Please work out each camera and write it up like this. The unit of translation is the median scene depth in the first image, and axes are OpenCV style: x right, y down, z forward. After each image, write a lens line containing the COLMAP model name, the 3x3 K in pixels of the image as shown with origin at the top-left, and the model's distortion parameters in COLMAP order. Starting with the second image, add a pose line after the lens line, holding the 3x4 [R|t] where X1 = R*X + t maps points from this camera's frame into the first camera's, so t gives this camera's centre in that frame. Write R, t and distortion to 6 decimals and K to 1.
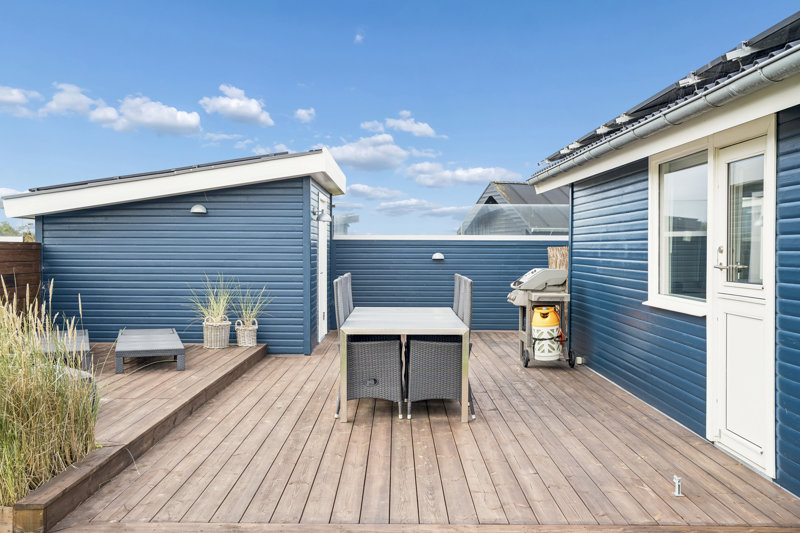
lens RADIAL K [[795.0, 0, 400.0], [0, 795.0, 266.5], [0, 0, 1]] dist [-0.004476, -0.000761]
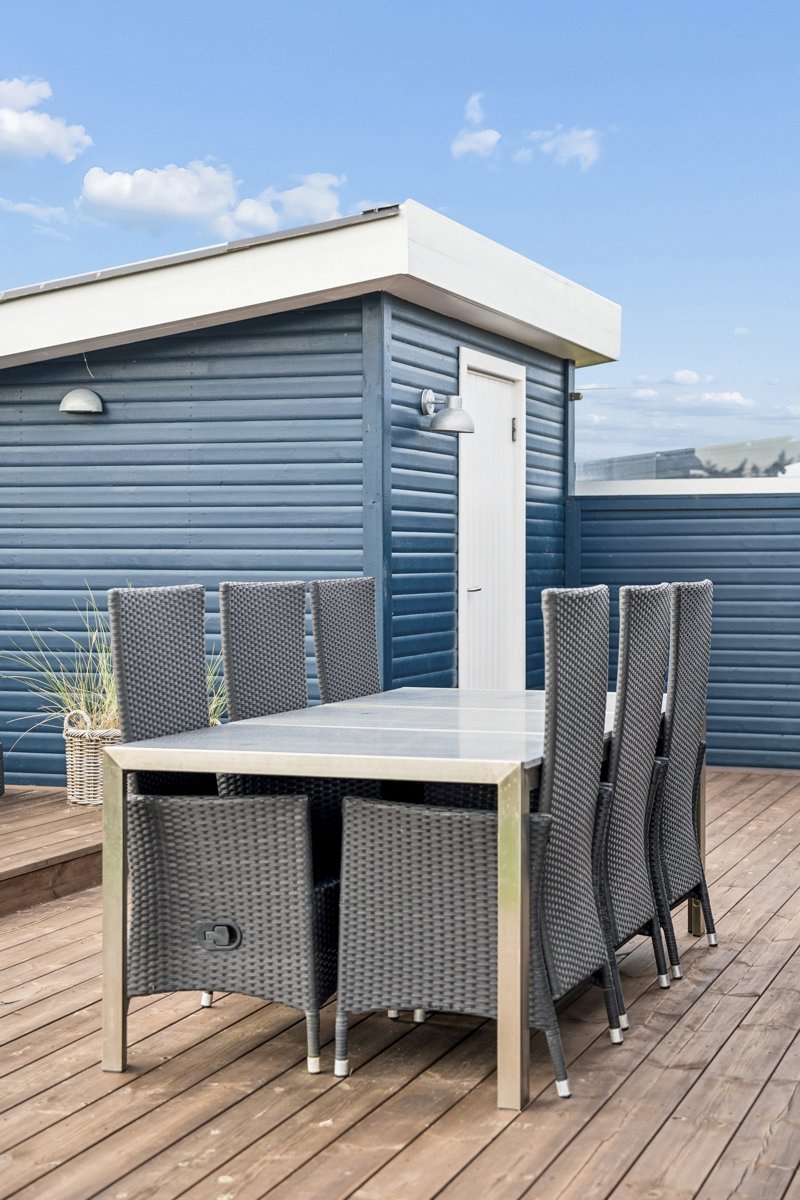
lens RADIAL K [[2026.2, 0, 400.0], [0, 2026.2, 600.0], [0, 0, 1]] dist [0.045402, 0.081439]
pose [[0.944883, 0.001446, -0.327404, 0.178107], [-0.001580, 0.999999, -0.000142, 0.014987], [0.327404, 0.000651, 0.944884, 0.214634]]
